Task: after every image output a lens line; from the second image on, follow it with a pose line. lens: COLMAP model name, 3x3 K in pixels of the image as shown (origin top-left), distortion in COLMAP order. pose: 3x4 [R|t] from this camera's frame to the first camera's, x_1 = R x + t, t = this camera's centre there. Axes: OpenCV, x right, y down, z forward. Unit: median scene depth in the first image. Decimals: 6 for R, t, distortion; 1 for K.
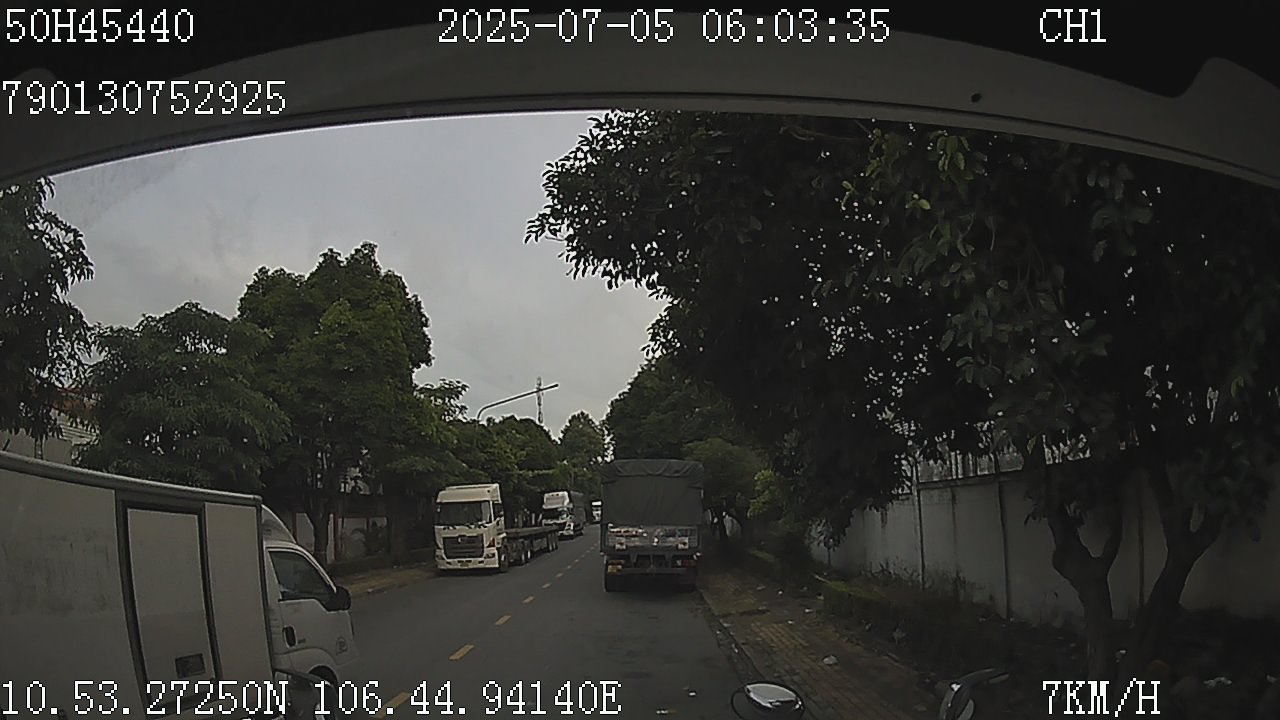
lens RADIAL K [[650.9, 0, 667.4], [0, 650.9, 365.6], [0, 0, 1]] dist [-0.289470, 0.067636]
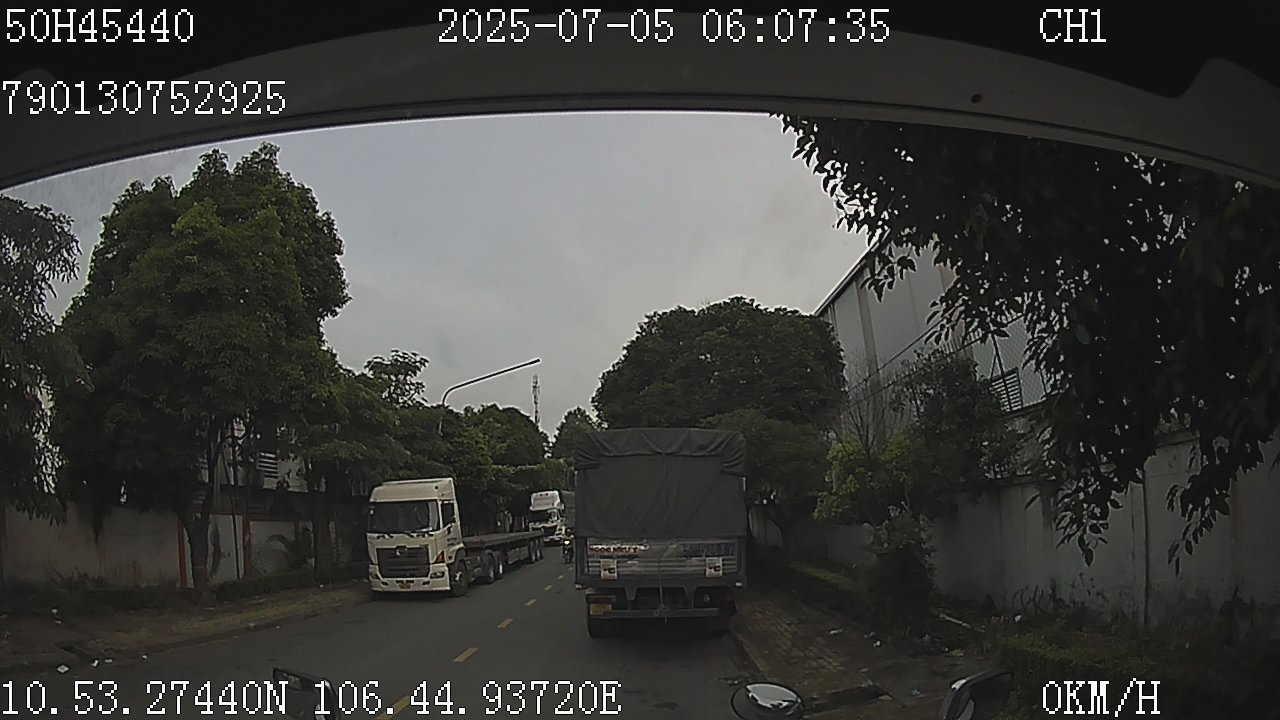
lens RADIAL K [[650.9, 0, 667.4], [0, 650.9, 365.6], [0, 0, 1]] dist [-0.289470, 0.067636]
pose [[0.999932, -0.011538, 0.001802, -0.011407], [0.011538, 0.999933, 0.000260, 0.057933], [-0.001805, -0.000239, 0.999998, 0.264469]]
